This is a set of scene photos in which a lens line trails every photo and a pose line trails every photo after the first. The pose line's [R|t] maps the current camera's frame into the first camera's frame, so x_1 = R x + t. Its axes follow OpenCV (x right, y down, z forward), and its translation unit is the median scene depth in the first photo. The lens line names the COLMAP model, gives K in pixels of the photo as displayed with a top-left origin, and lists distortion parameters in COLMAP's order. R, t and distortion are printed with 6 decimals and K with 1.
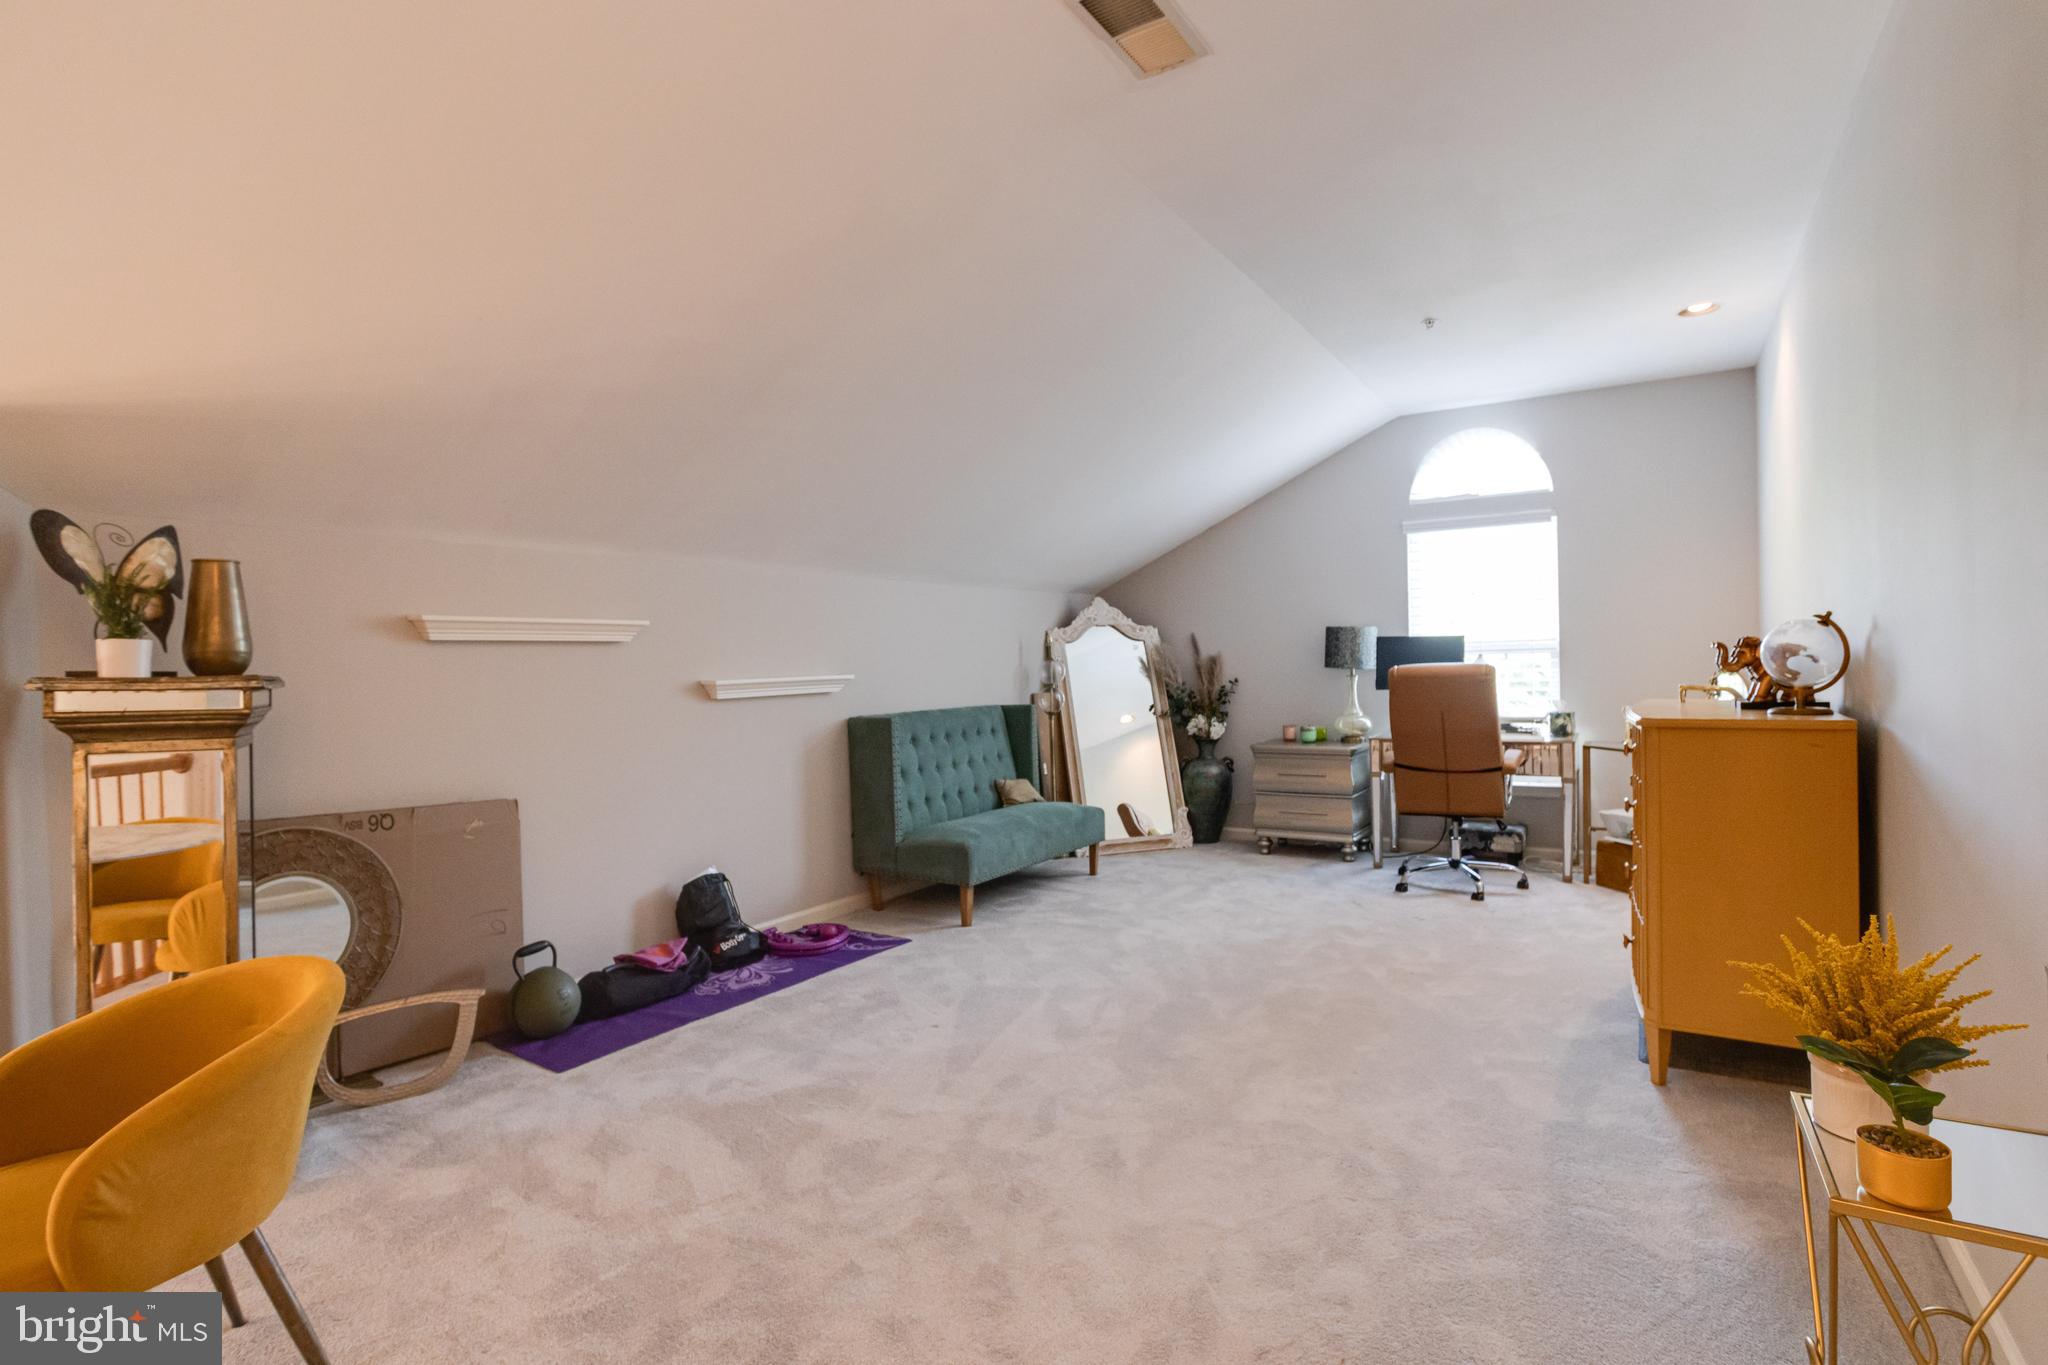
lens RADIAL K [[993.8, 0, 1031.9], [0, 993.8, 678.8], [0, 0, 1]] dist [-0.041067, 0.023545]
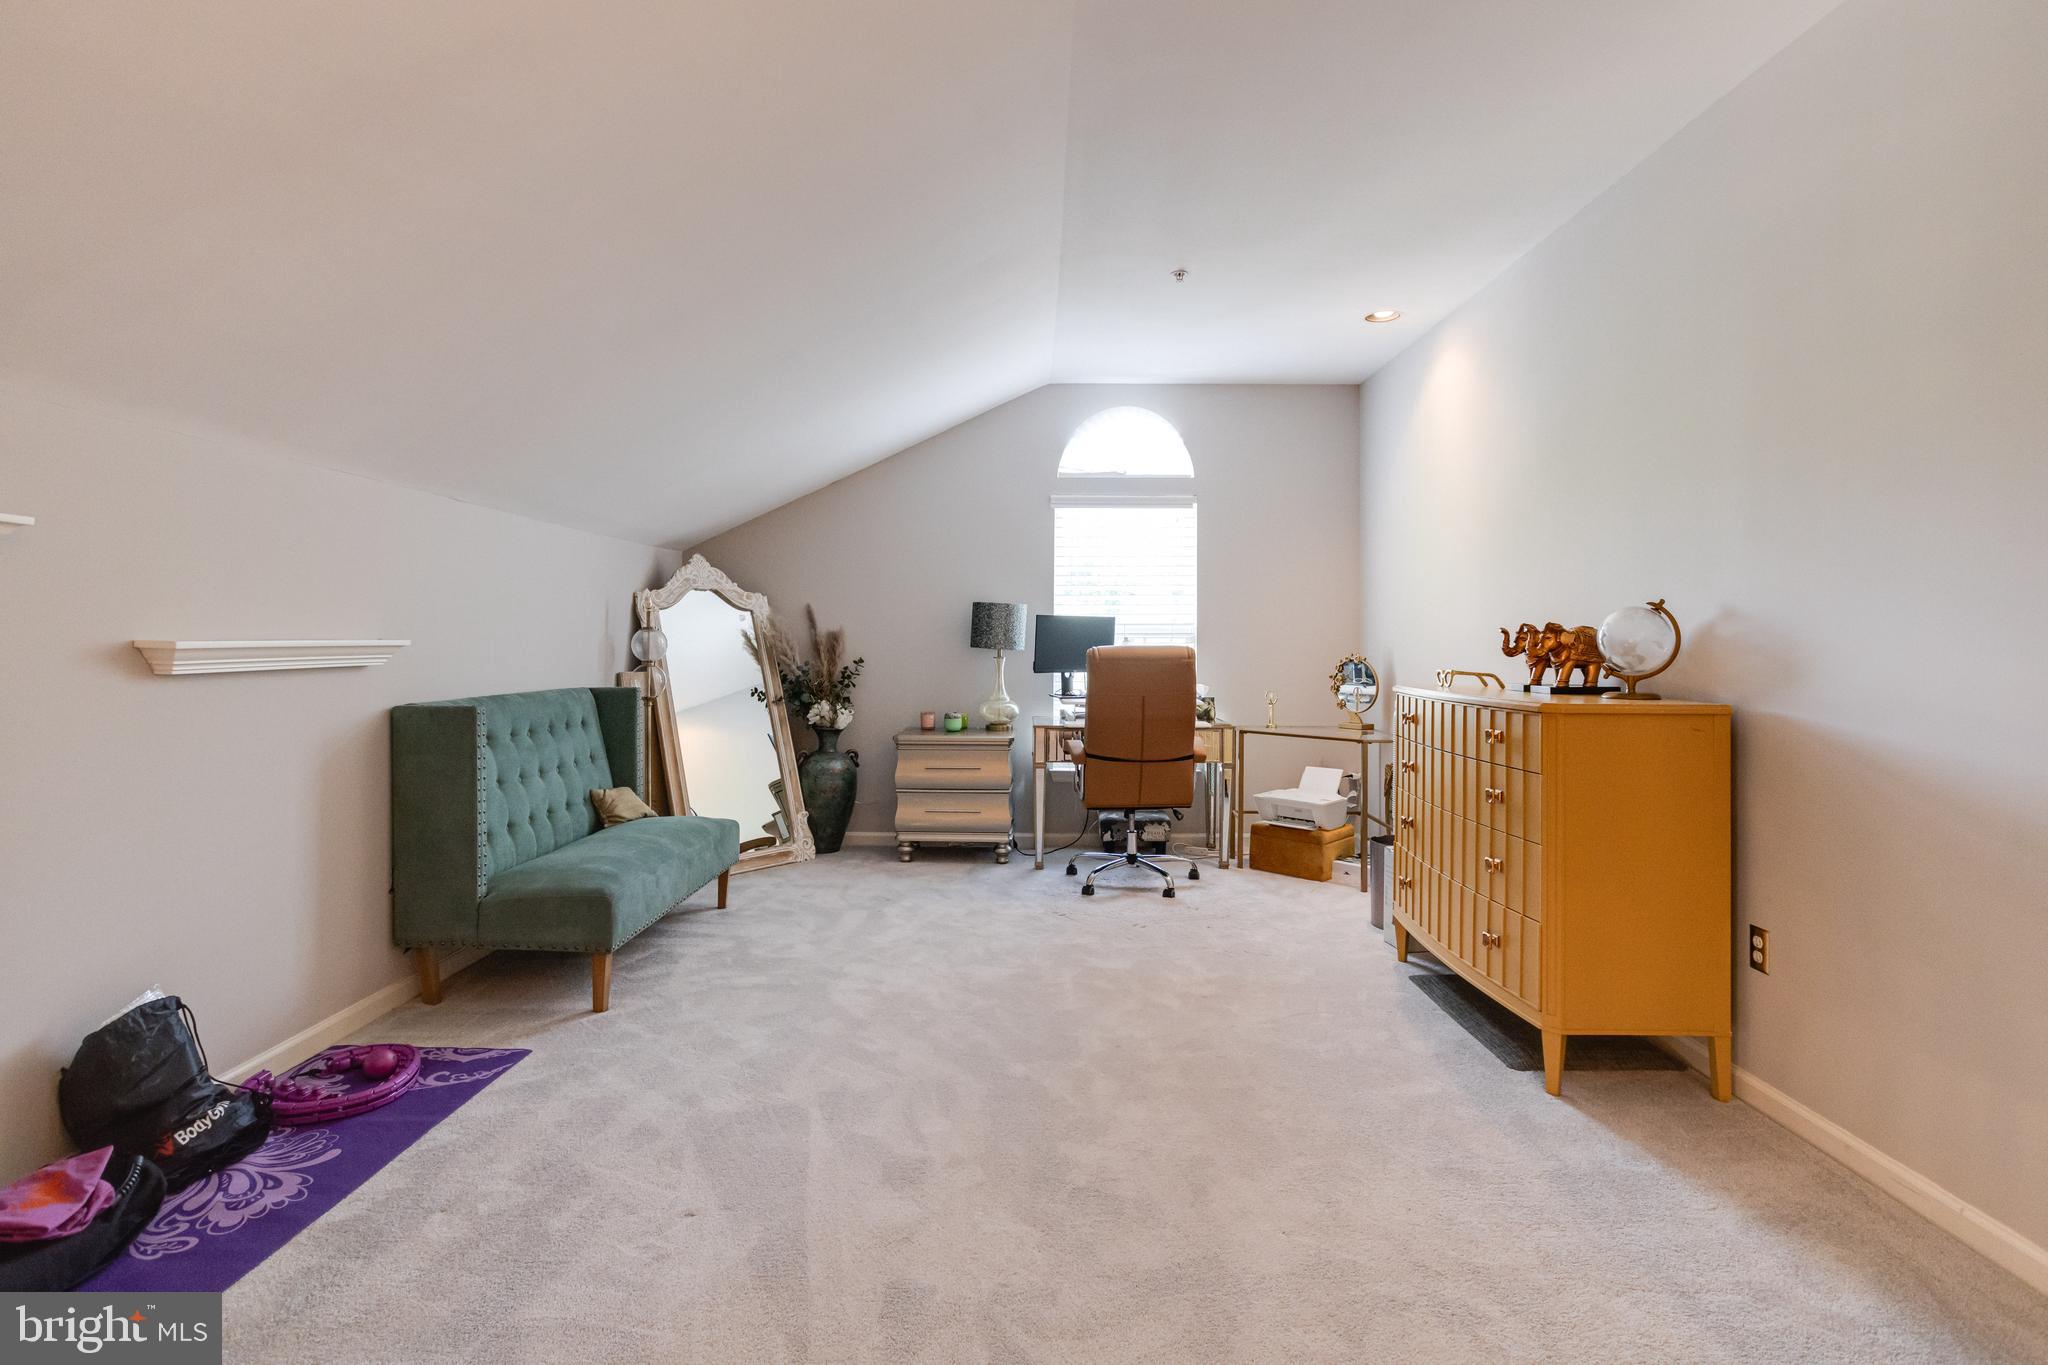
lens RADIAL K [[1002.2, 0, 1021.3], [0, 1002.2, 632.0], [0, 0, 1]] dist [-0.027016, 0.018254]
pose [[0.860899, 0.031691, 0.507788, -0.163989], [-0.015905, 0.999247, -0.035399, 0.007475], [-0.508527, 0.022398, 0.860755, 0.242584]]
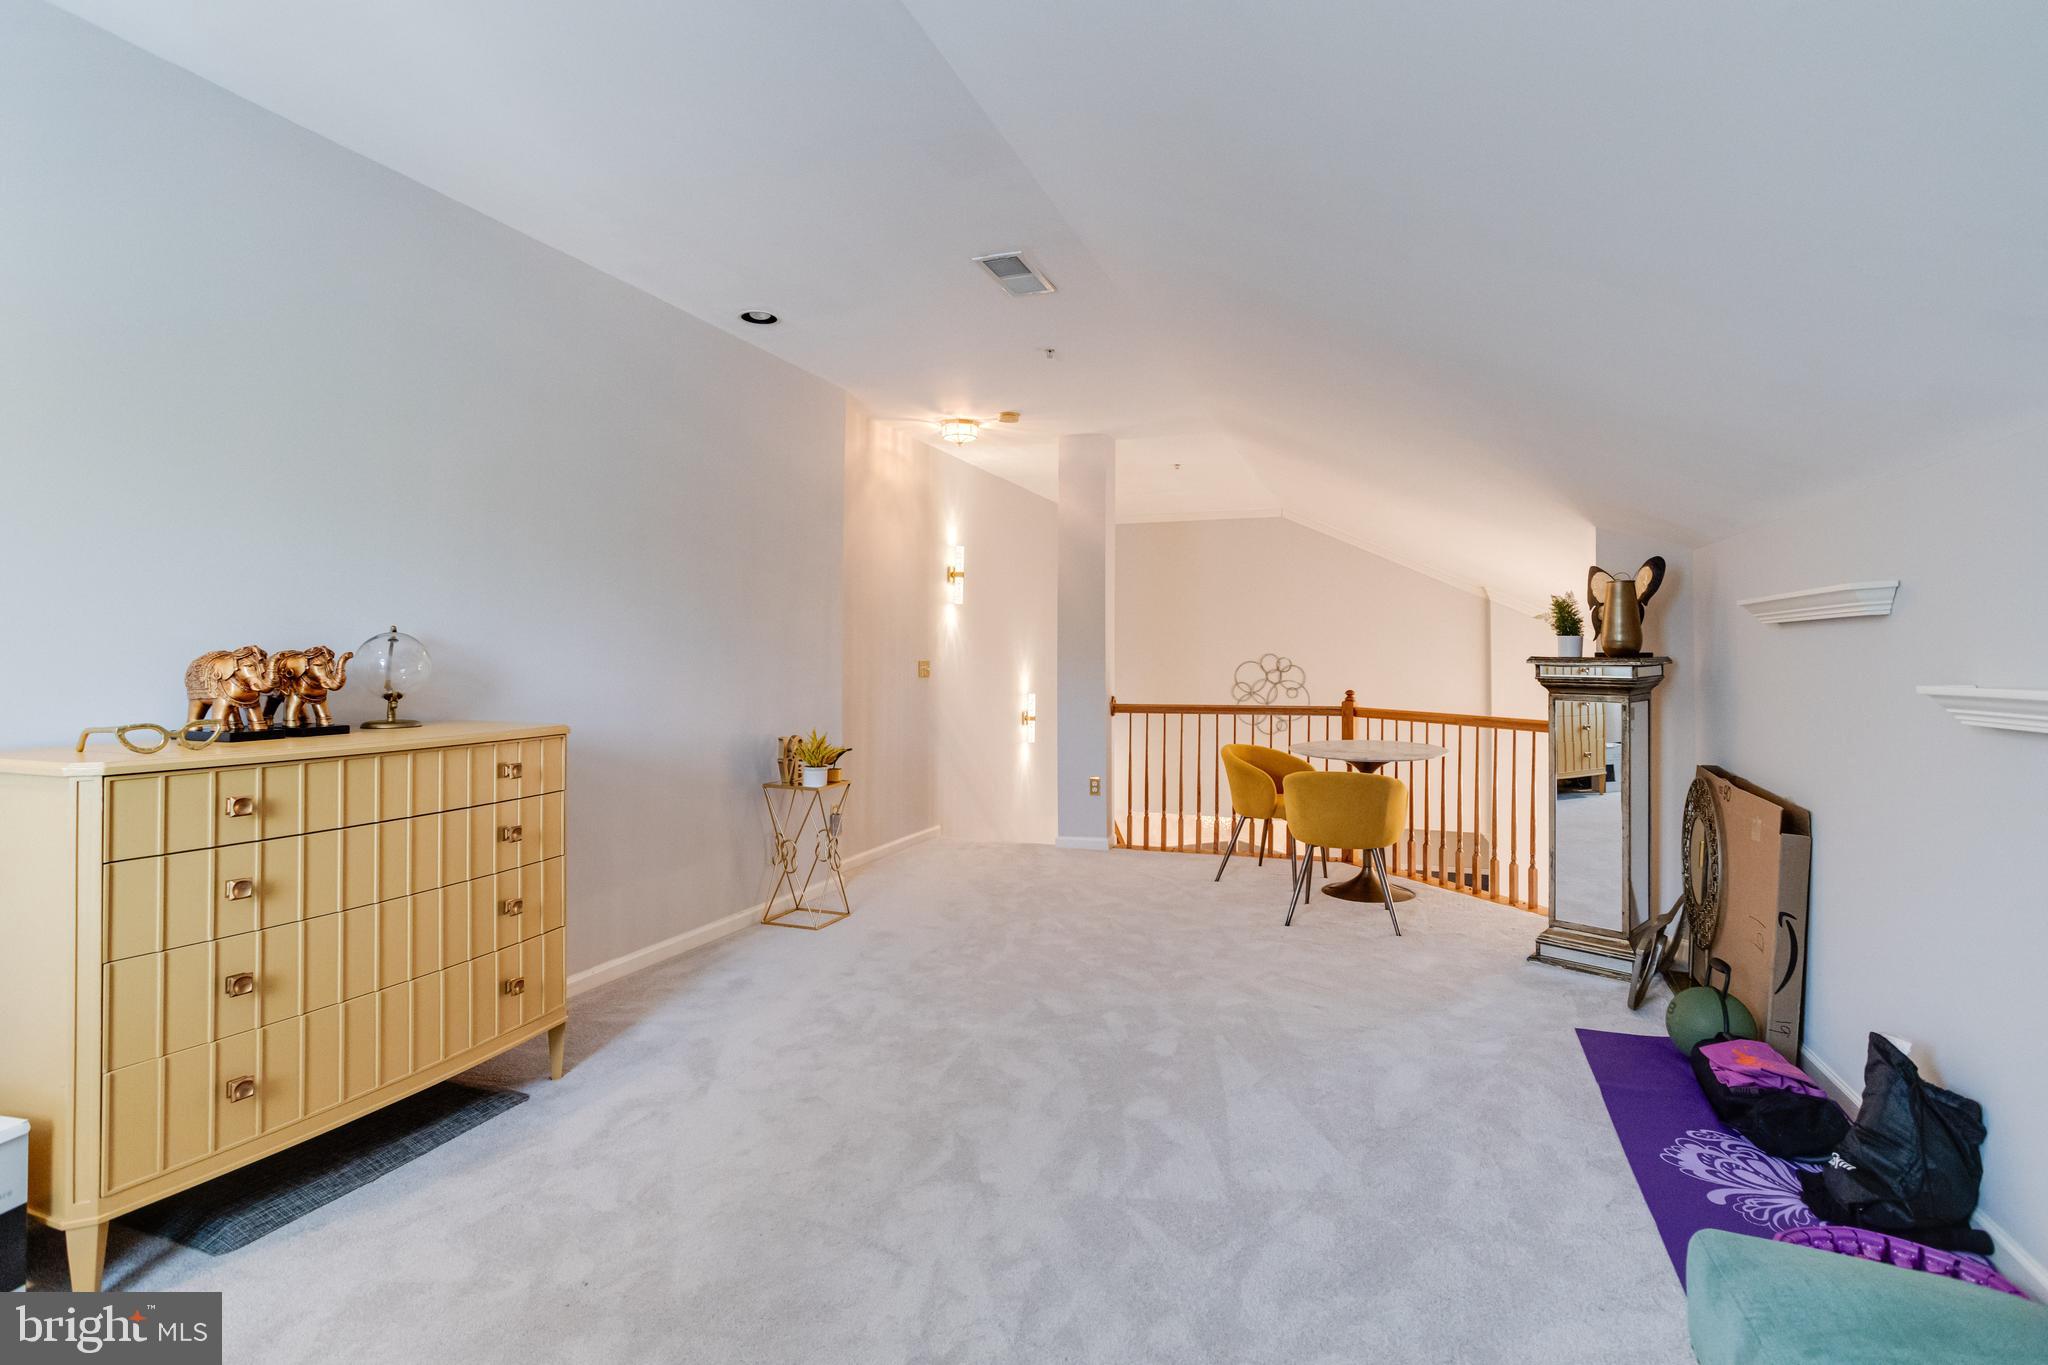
lens RADIAL K [[976.2, 0, 1032.1], [0, 976.2, 650.8], [0, 0, 1]] dist [-0.040892, 0.021884]
pose [[-0.984542, 0.012210, -0.174725, 0.178121], [0.012277, 0.999924, 0.000693, -0.015140], [0.174720, -0.001463, -0.984617, 1.173822]]
